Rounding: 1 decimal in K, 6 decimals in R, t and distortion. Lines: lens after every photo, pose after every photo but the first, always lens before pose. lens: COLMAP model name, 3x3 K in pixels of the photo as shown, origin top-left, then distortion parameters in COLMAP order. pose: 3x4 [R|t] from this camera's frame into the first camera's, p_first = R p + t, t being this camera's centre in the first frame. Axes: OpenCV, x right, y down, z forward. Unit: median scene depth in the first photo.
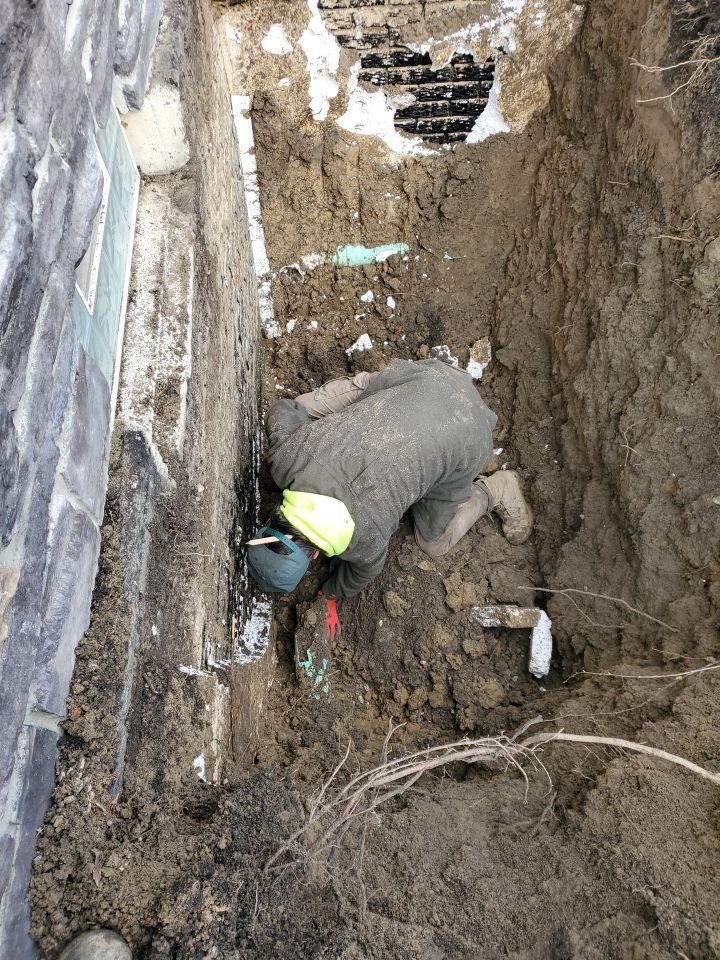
lens RADIAL K [[756.3, 0, 360.0], [0, 756.3, 480.0], [0, 0, 1]] dist [0.011715, 0.003802]
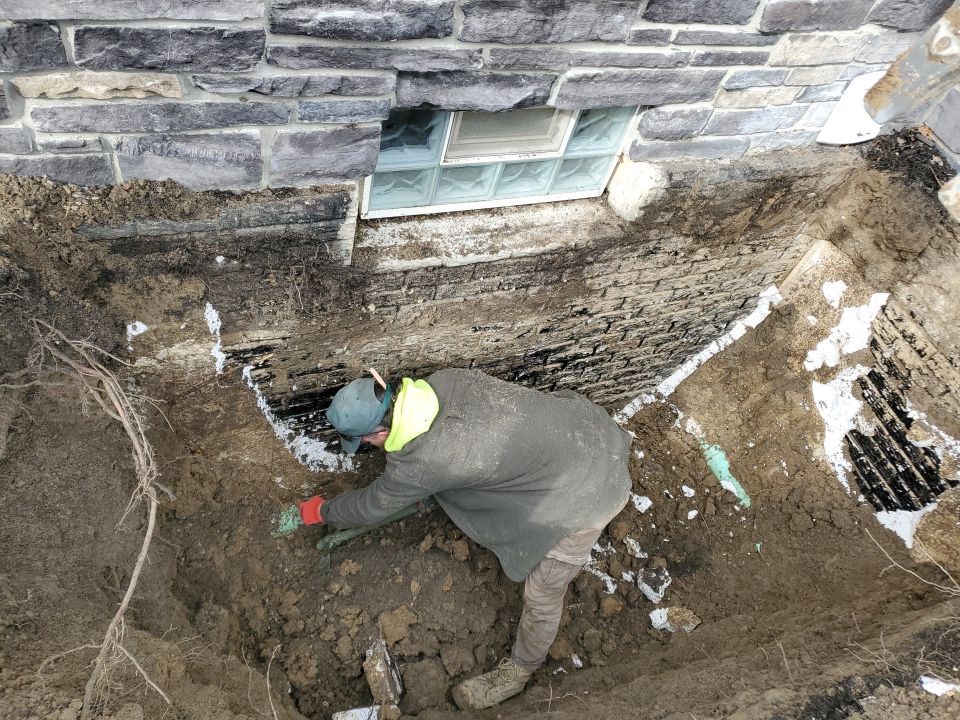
lens RADIAL K [[760.7, 0, 480.0], [0, 760.7, 360.0], [0, 0, 1]] dist [0.025101, 0.004314]
pose [[0.299755, 0.812724, -0.499627, 0.341580], [-0.928280, 0.369295, 0.043788, -0.112680], [0.220097, 0.450668, 0.865133, -0.013072]]
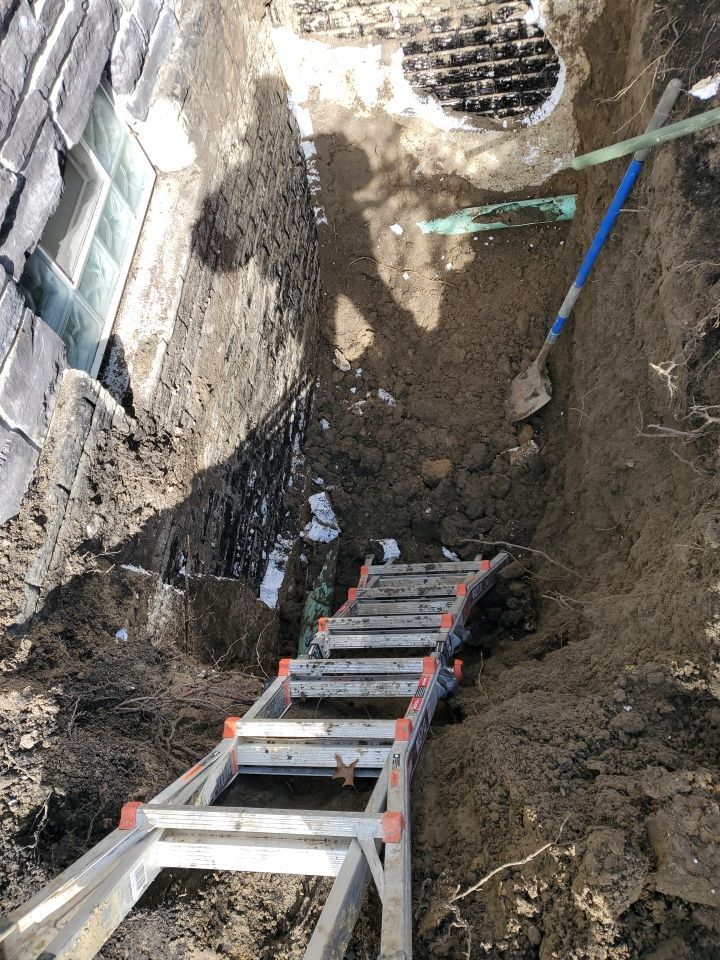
lens RADIAL K [[756.3, 0, 360.0], [0, 756.3, 480.0], [0, 0, 1]] dist [0.011715, 0.003802]
pose [[0.967722, 0.053050, -0.246374, 0.237568], [-0.044836, 0.998239, 0.038832, 0.019083], [0.248000, -0.026532, 0.968397, -0.074930]]
